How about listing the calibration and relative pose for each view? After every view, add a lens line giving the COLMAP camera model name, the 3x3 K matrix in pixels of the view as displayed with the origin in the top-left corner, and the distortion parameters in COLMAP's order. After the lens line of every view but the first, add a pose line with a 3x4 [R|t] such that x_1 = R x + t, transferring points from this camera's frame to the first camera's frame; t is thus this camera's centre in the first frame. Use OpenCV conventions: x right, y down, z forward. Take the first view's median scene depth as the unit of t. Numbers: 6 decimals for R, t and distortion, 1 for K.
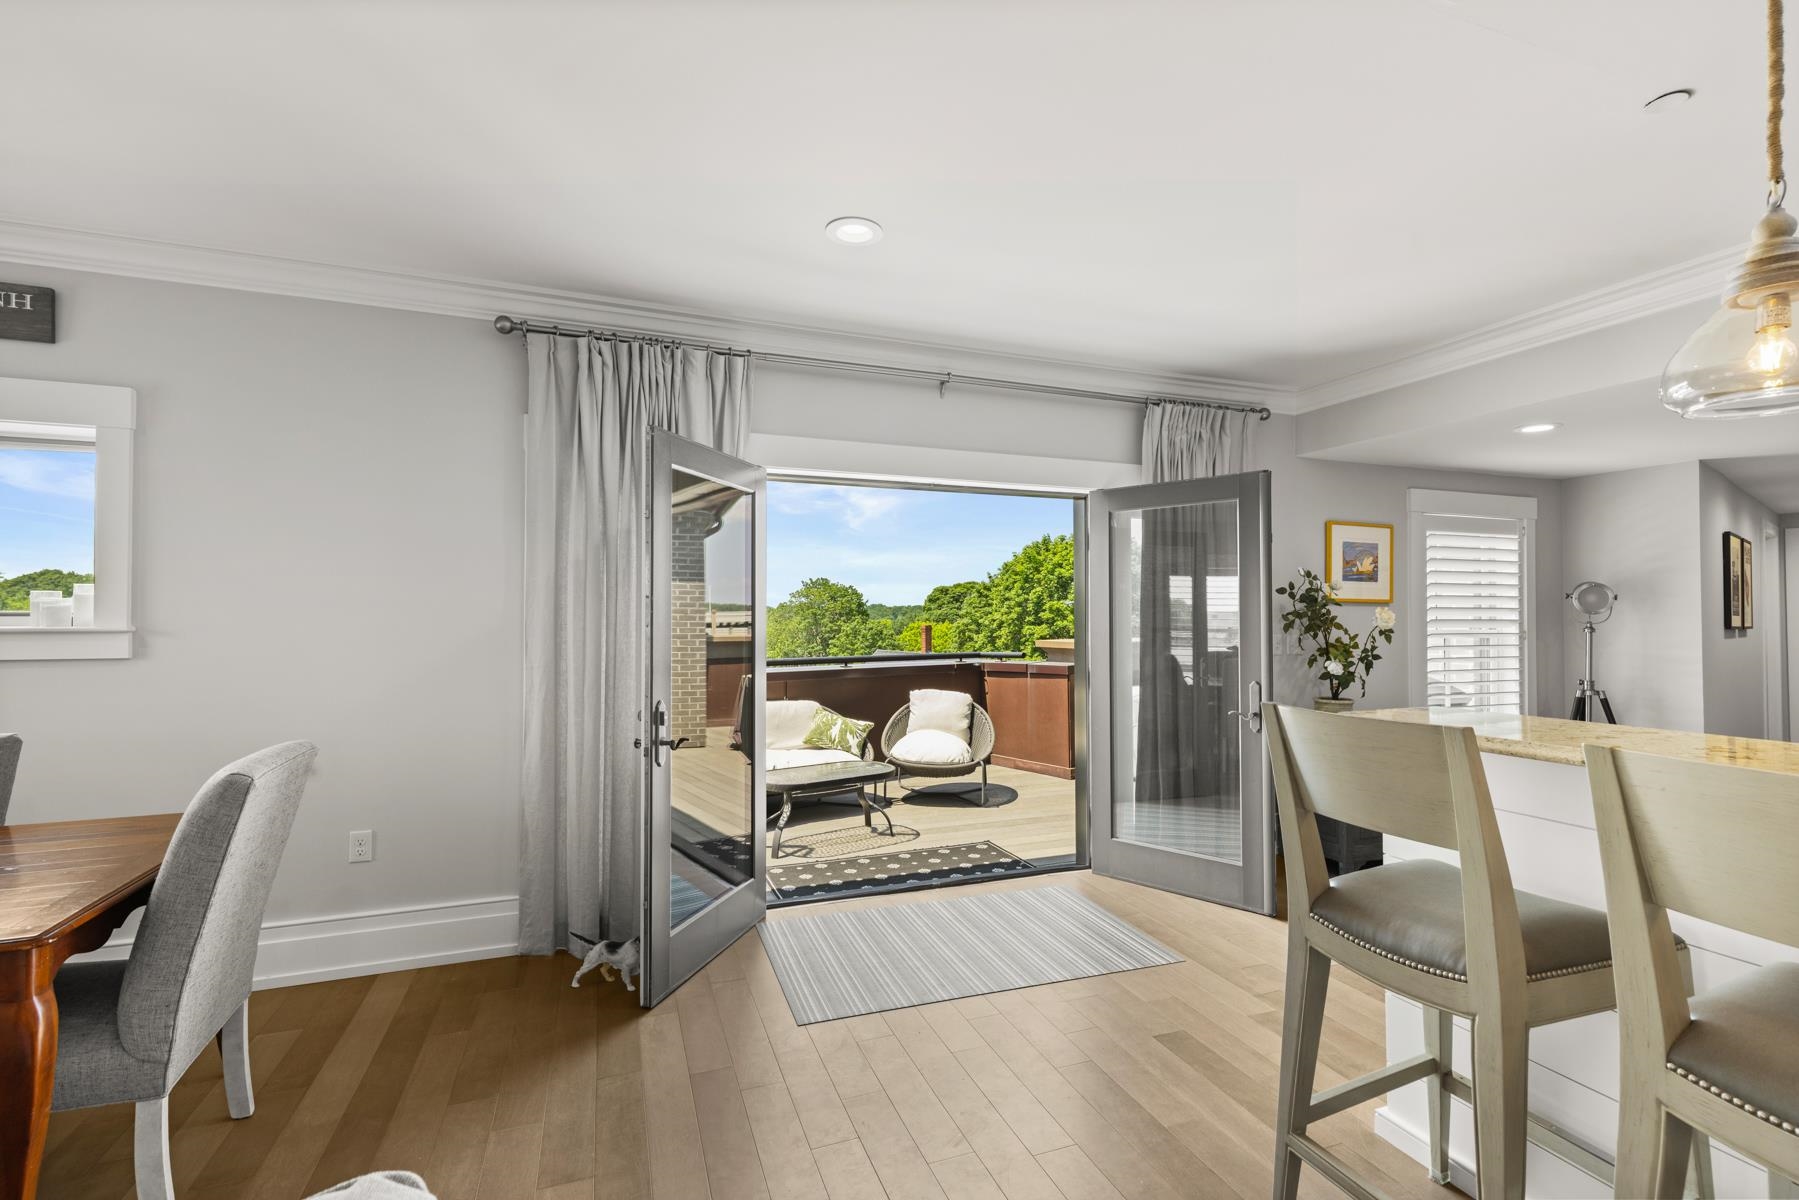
lens RADIAL K [[812.1, 0, 906.8], [0, 812.1, 600.5], [0, 0, 1]] dist [0.010014, -0.002217]
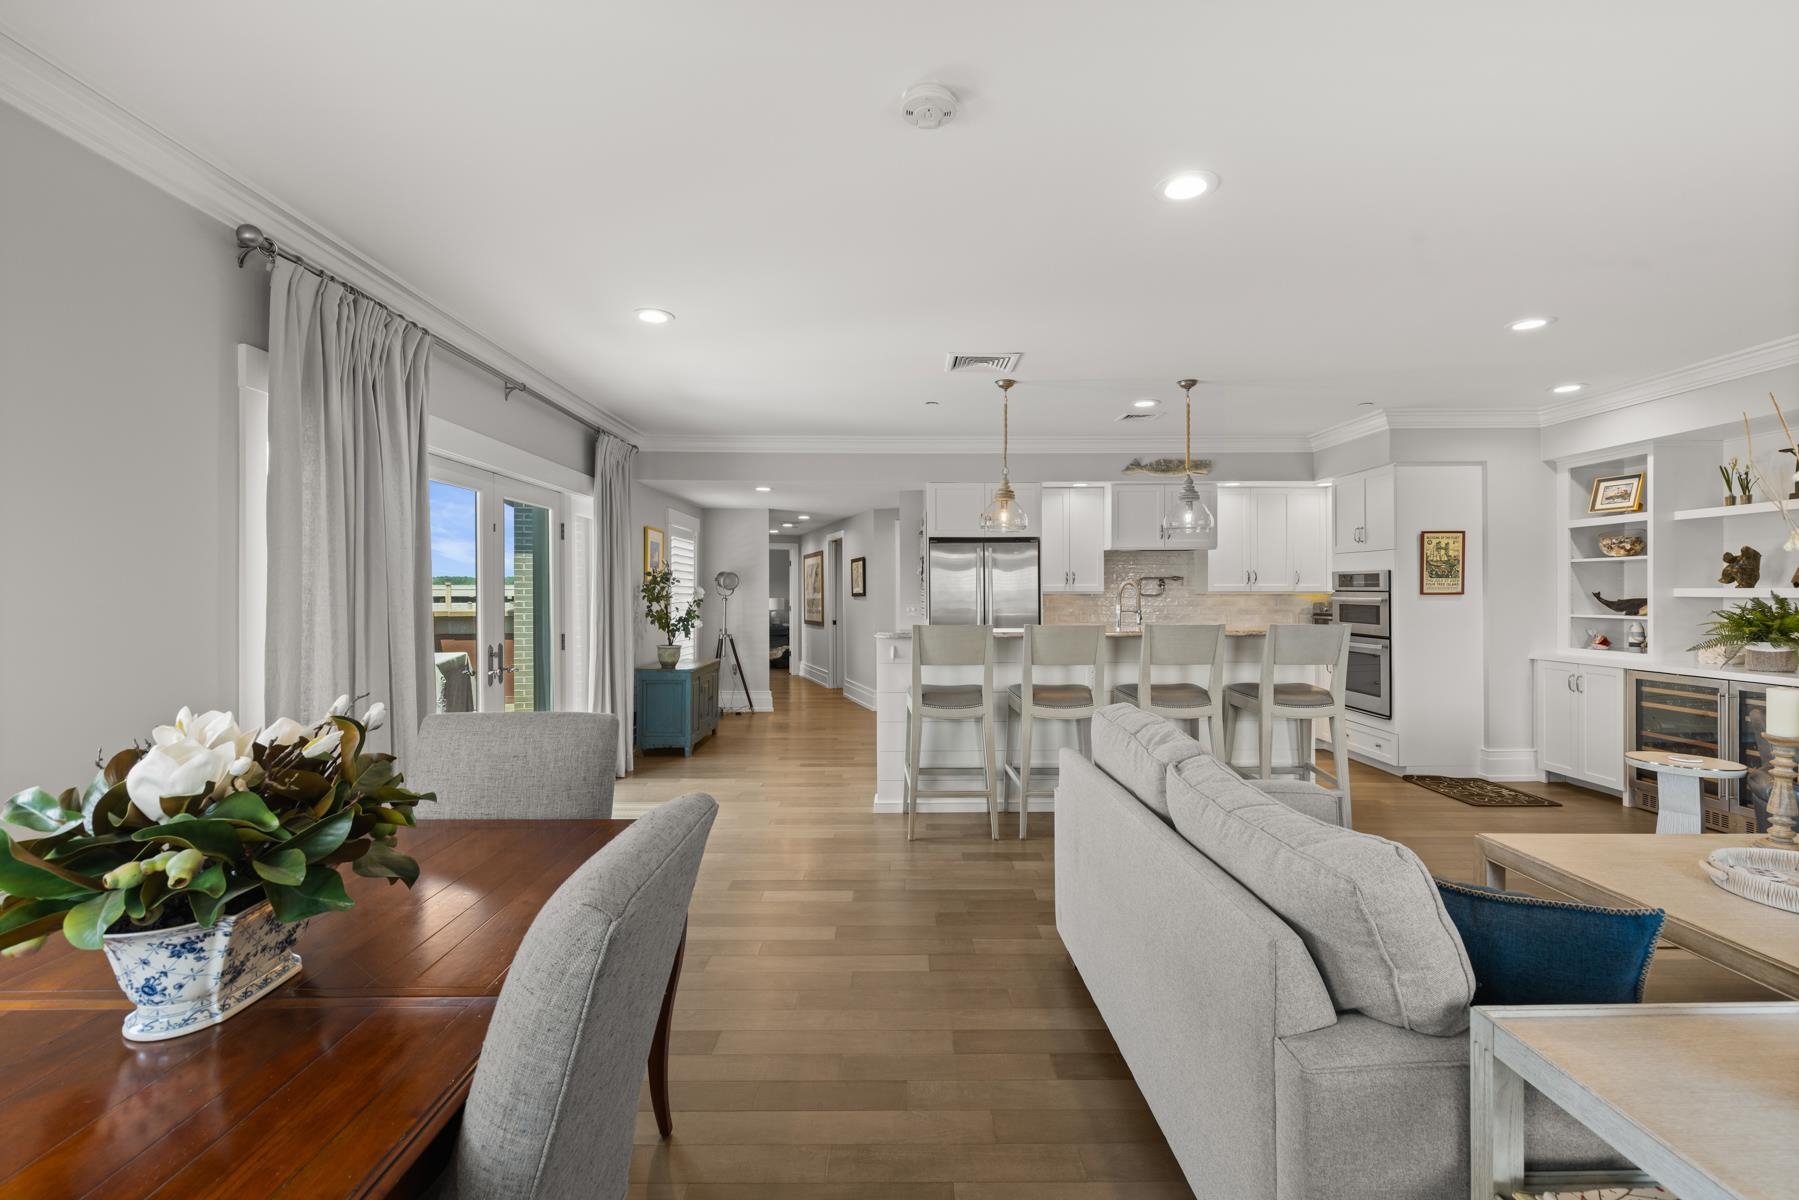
lens RADIAL K [[812.1, 0, 904.6], [0, 812.1, 594.7], [0, 0, 1]] dist [0.010014, -0.002217]
pose [[0.339884, -0.003528, 0.940461, -0.710767], [-0.017197, 0.999802, 0.009965, 0.002836], [-0.940310, -0.019560, 0.339756, 0.063958]]
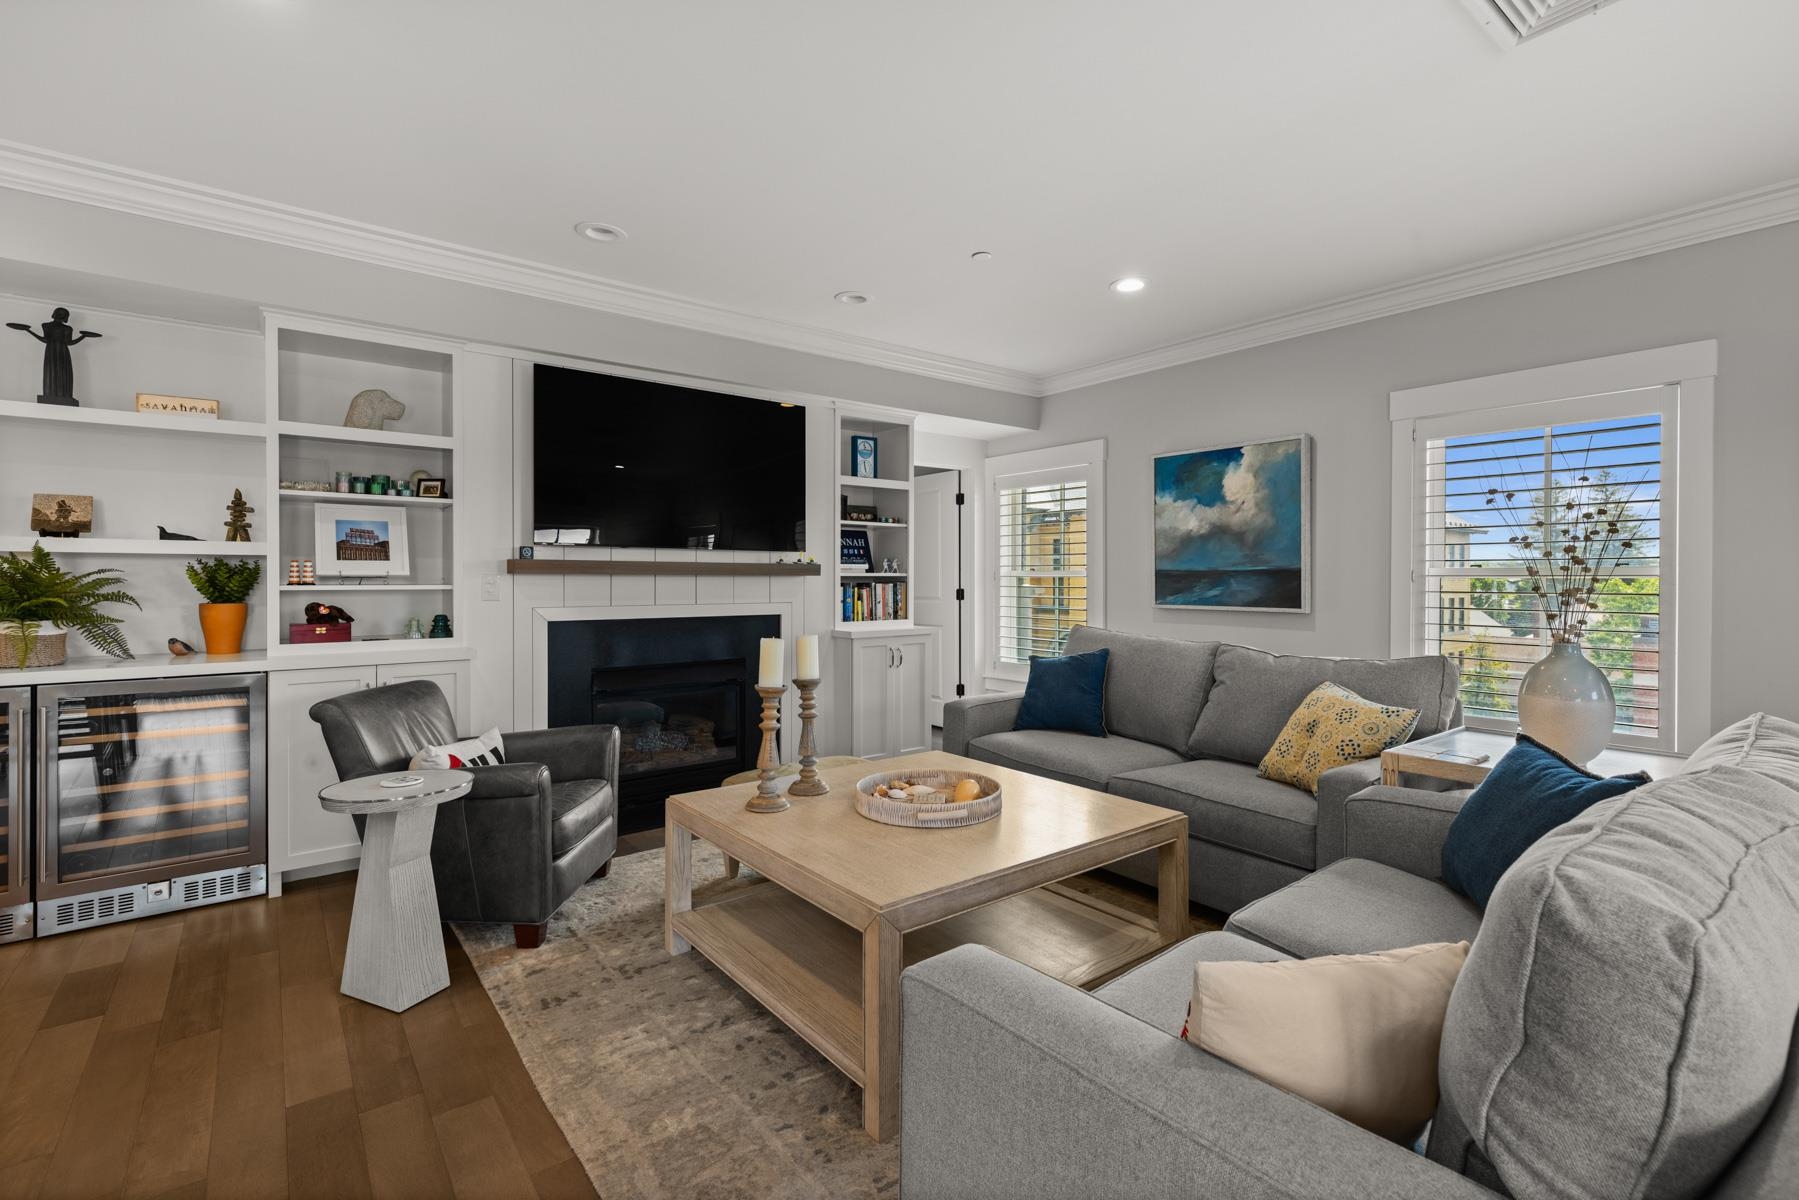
lens RADIAL K [[812.1, 0, 912.9], [0, 812.1, 582.7], [0, 0, 1]] dist [0.010014, -0.002217]
pose [[-0.950050, -0.000490, -0.312099, 0.098485], [0.003767, 0.999908, -0.013039, 0.032560], [0.312076, -0.013563, -0.949960, 0.227973]]
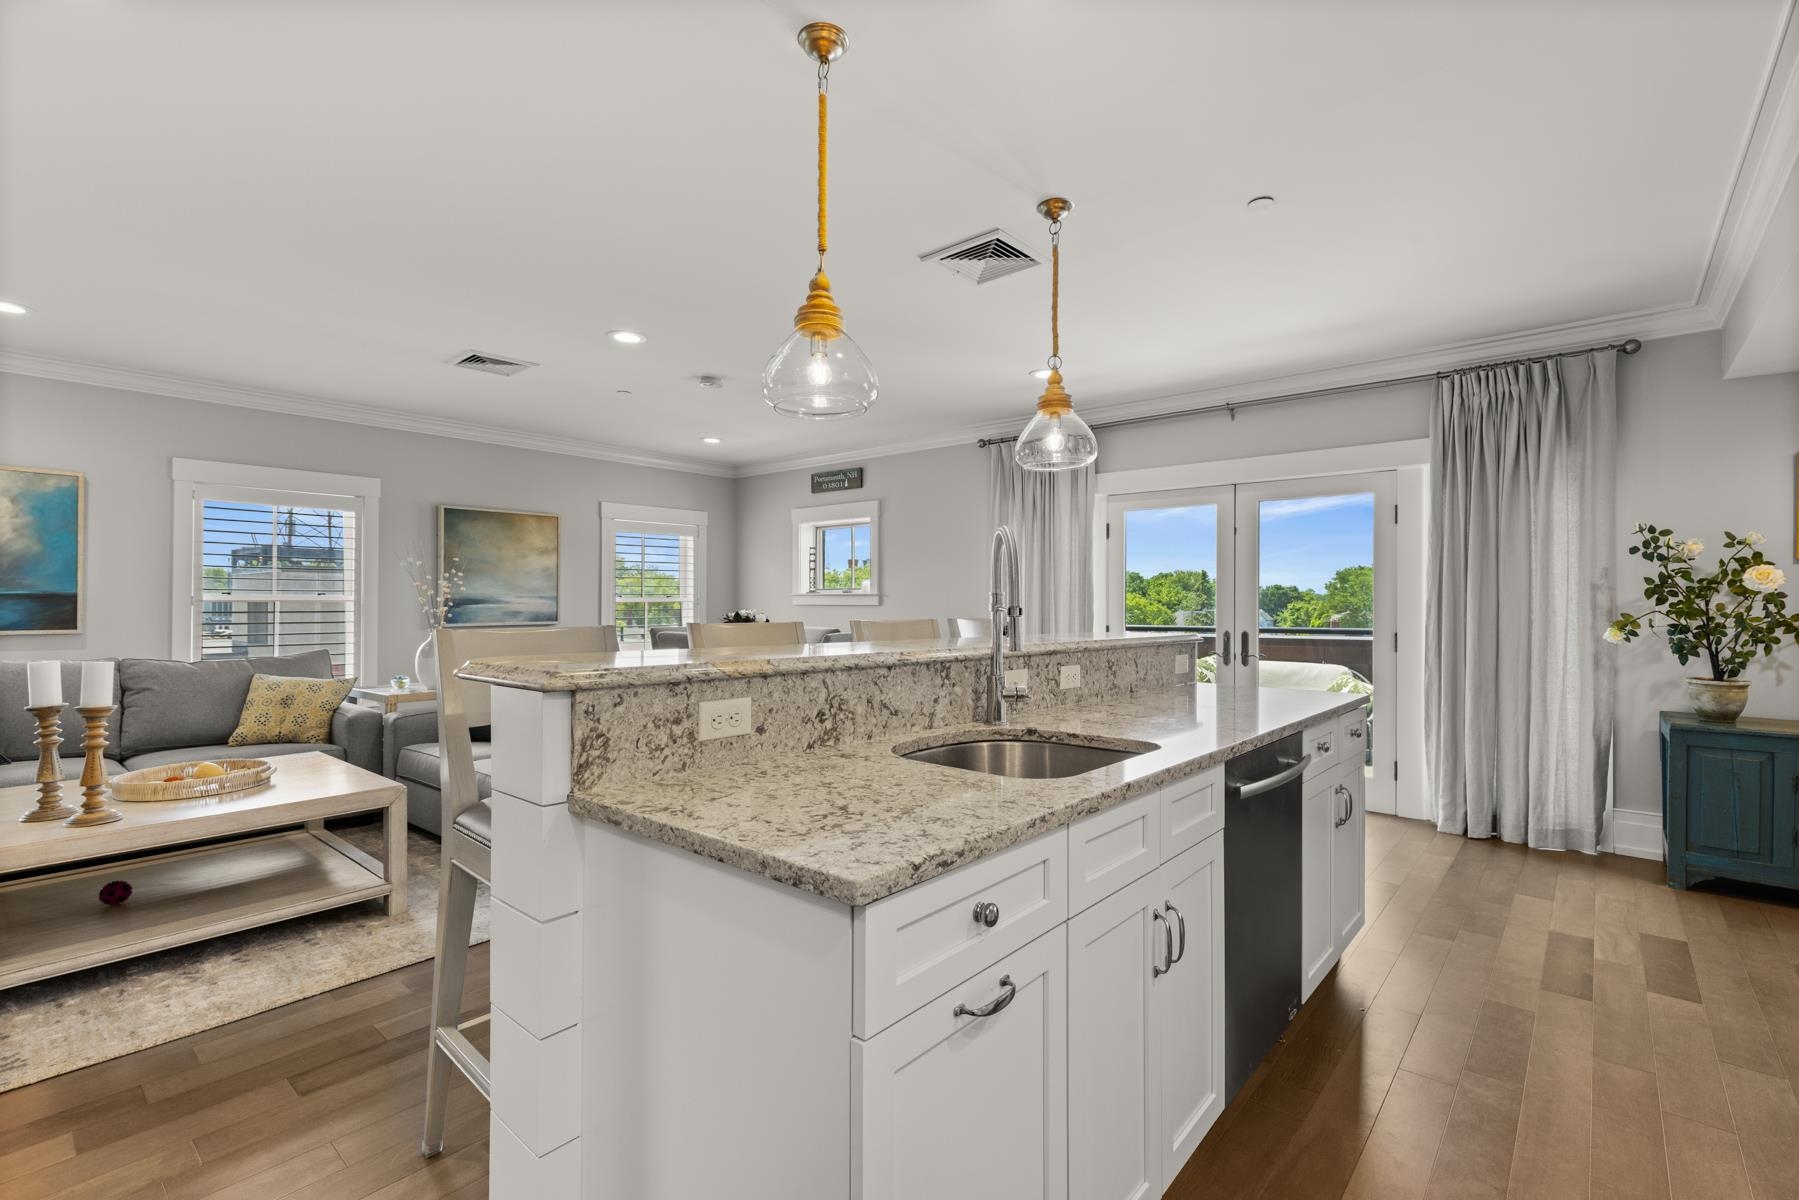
lens RADIAL K [[812.1, 0, 905.6], [0, 812.1, 600.5], [0, 0, 1]] dist [0.010014, -0.002217]
pose [[0.476484, -0.001162, -0.879182, 0.791963], [0.014292, 0.999877, 0.006424, 0.023317], [0.879067, -0.015626, 0.476443, -0.085048]]
